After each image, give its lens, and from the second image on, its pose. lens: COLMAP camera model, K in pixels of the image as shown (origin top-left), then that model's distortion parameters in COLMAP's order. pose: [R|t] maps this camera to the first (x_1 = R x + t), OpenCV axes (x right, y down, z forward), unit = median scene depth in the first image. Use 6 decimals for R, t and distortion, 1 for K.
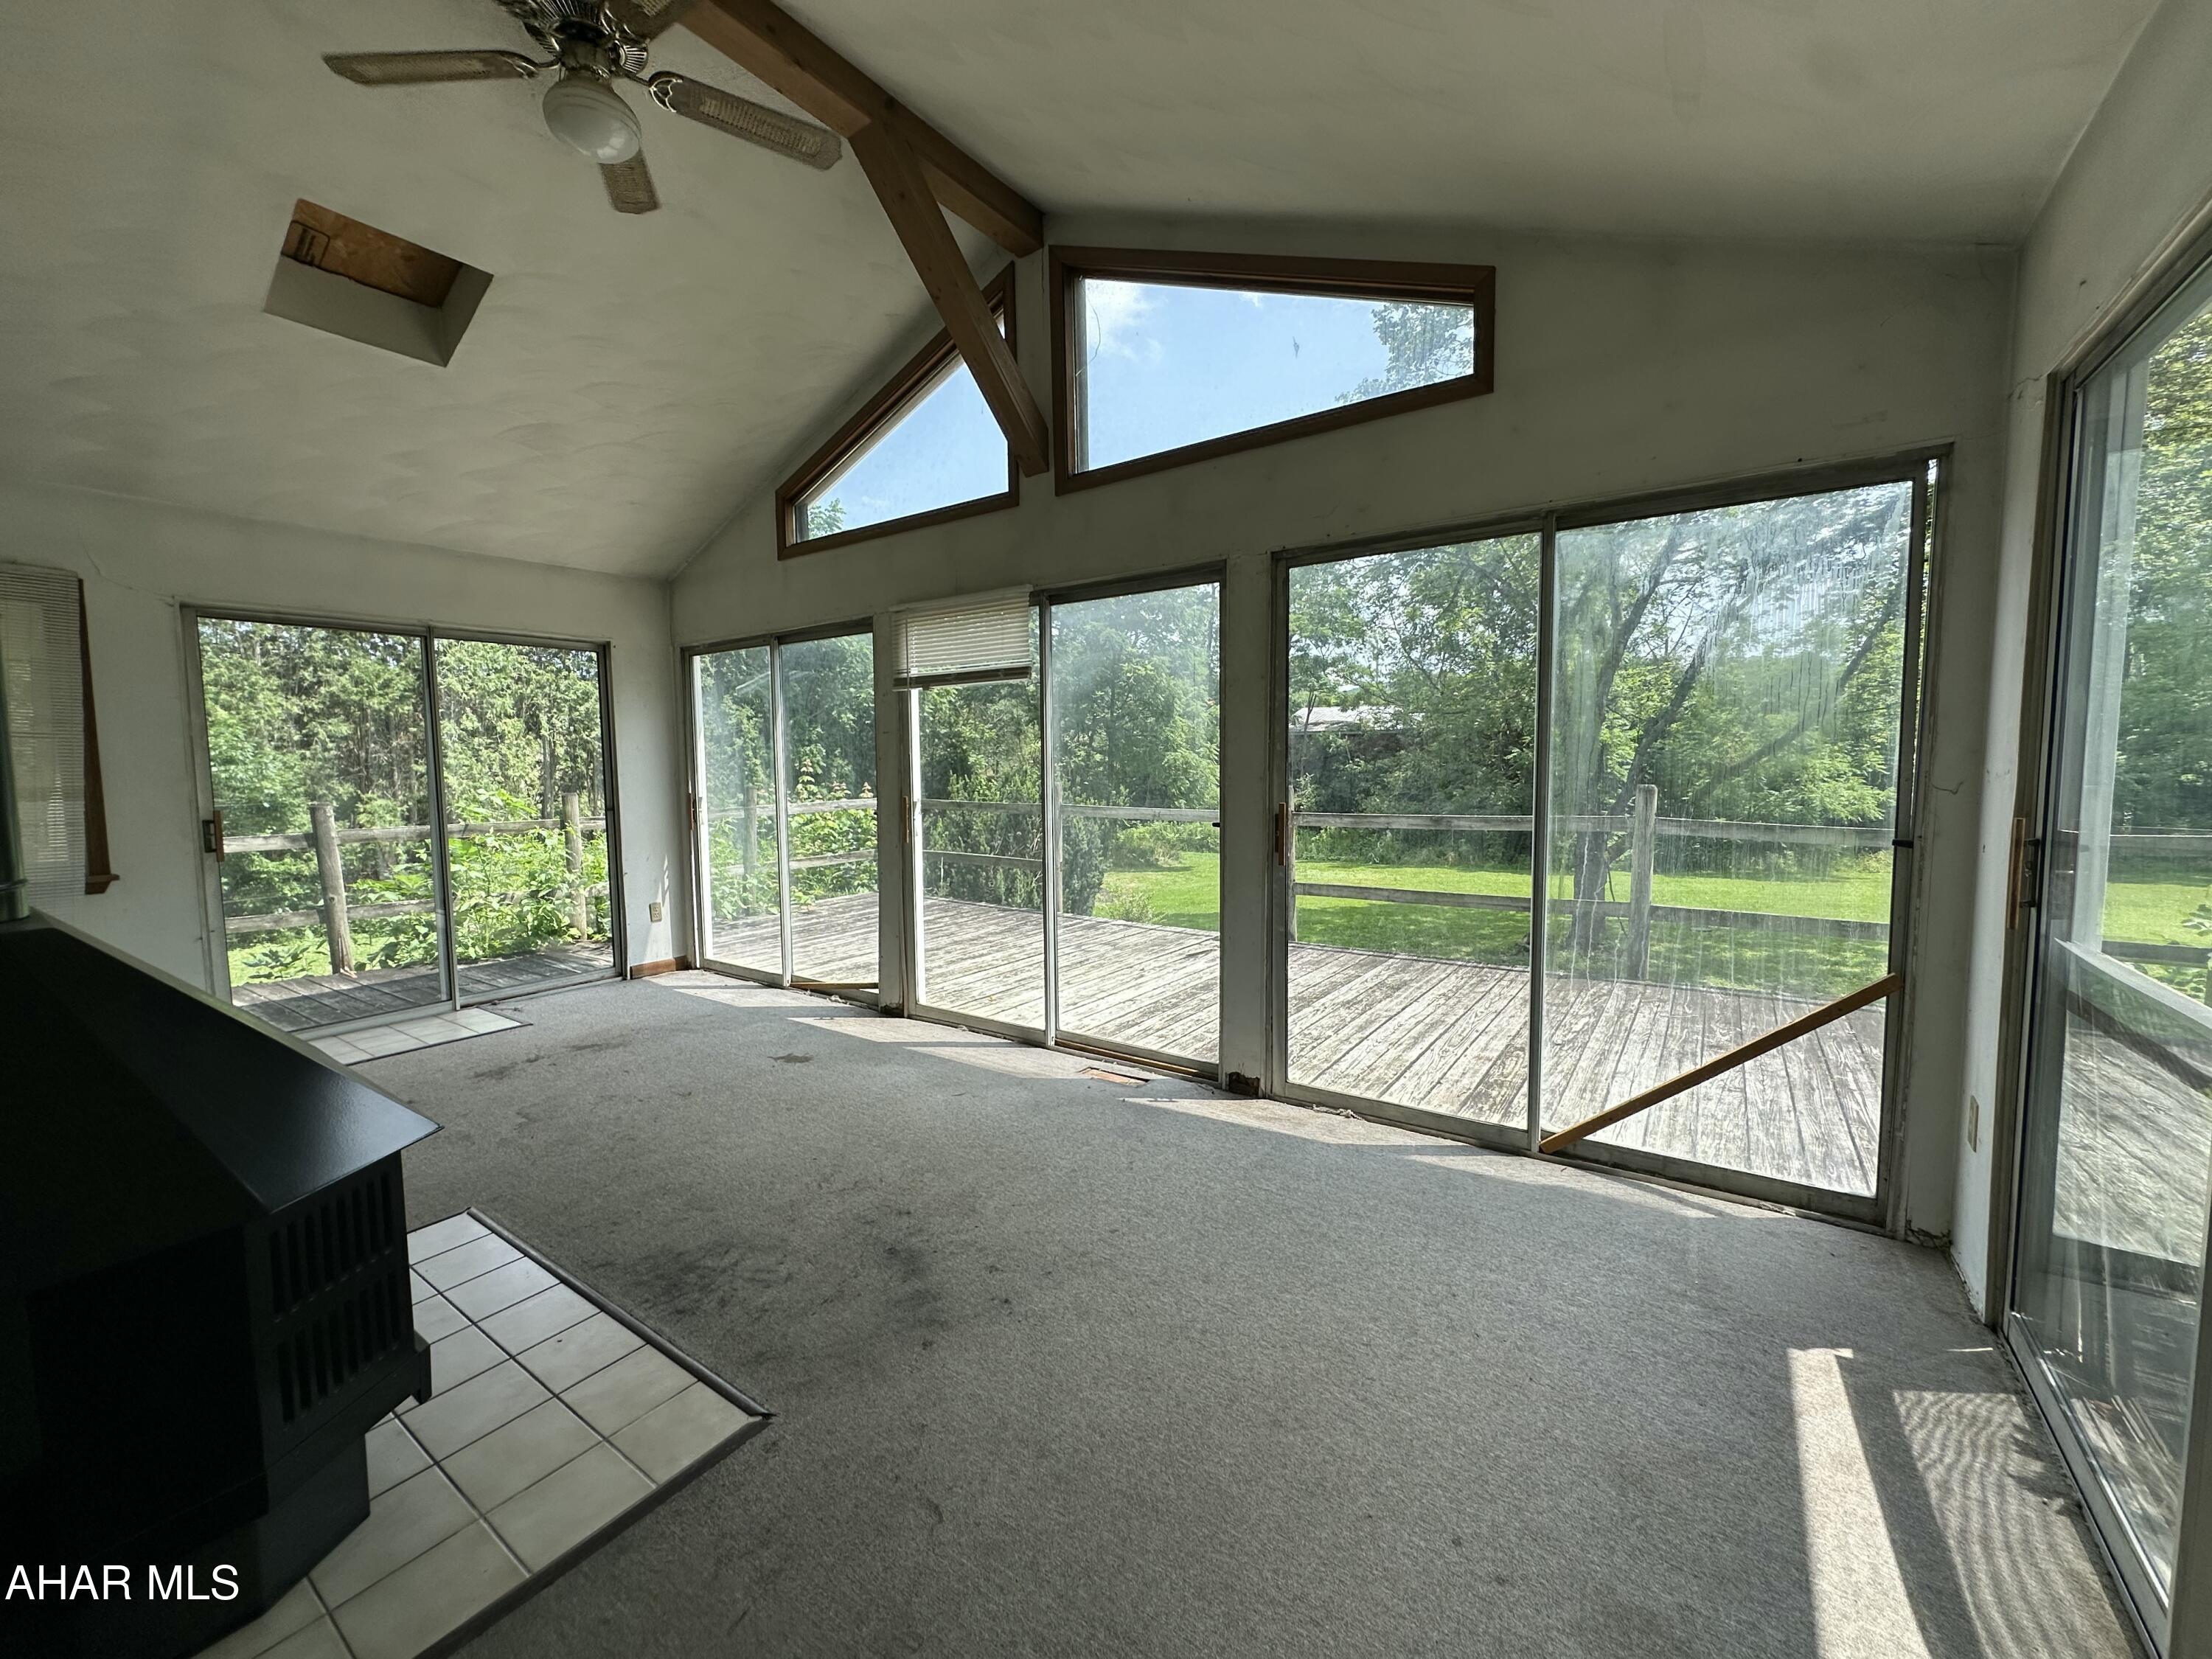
lens RADIAL K [[881.9, 0, 1106.0], [0, 881.9, 829.5], [0, 0, 1]] dist [-0.000690, 0.000432]
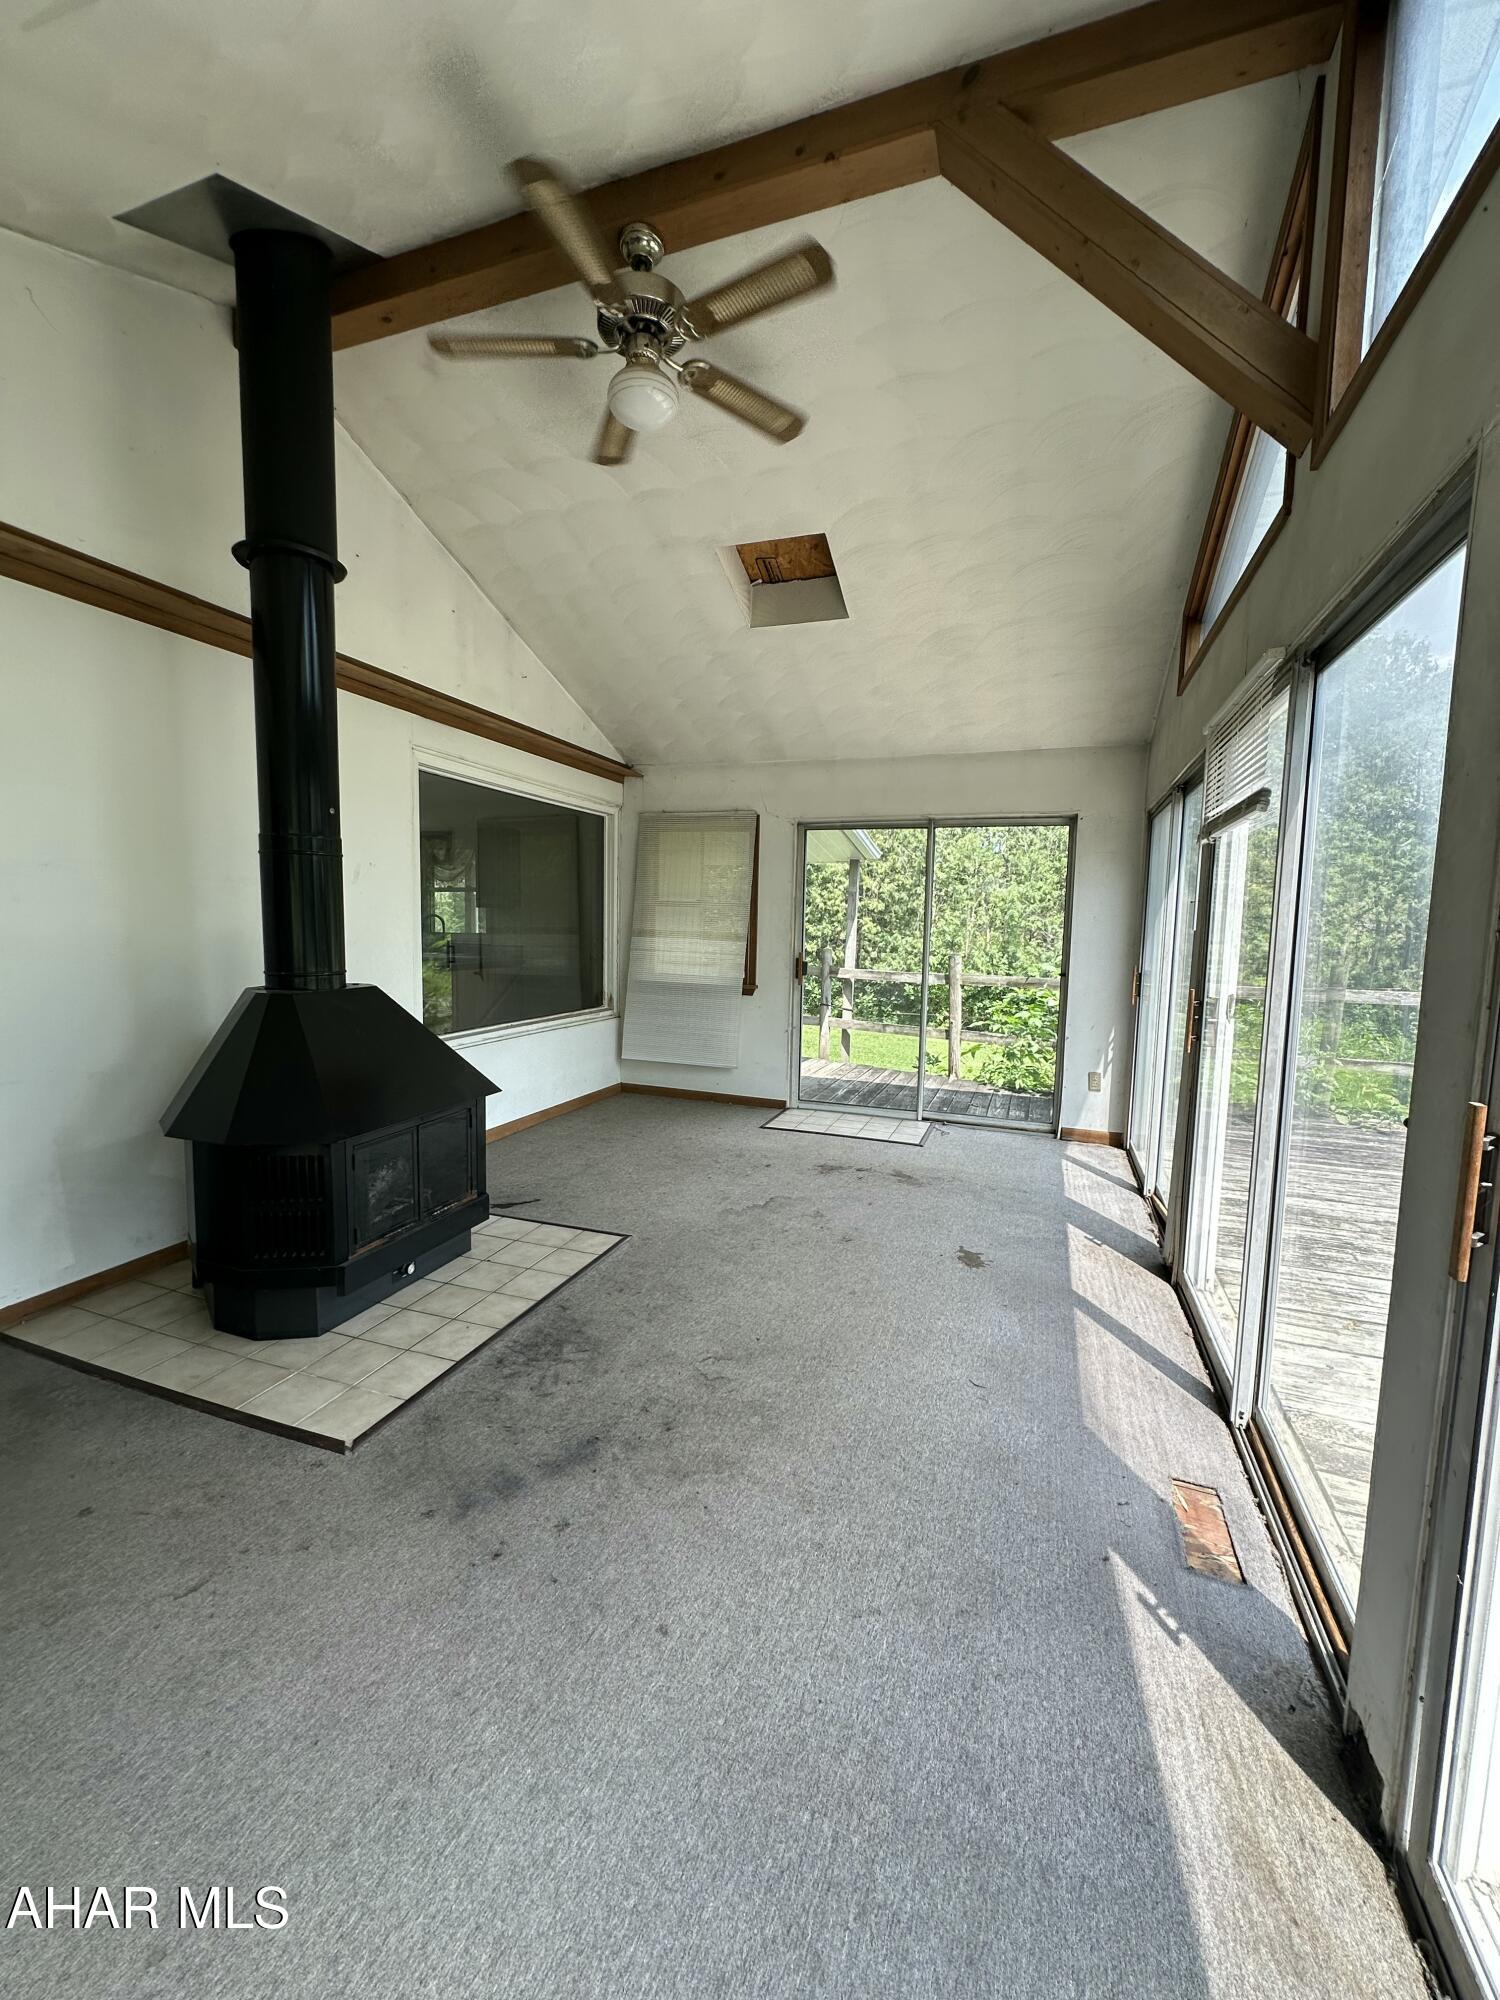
lens RADIAL K [[799.8, 0, 750.0], [0, 799.8, 1000.0], [0, 0, 1]] dist [-0.005330, 0.000199]
pose [[0.261804, 0.114475, -0.958308, 0.364908], [-0.099882, 0.990823, 0.091072, -0.061704], [0.959939, 0.071875, 0.270835, 0.553998]]
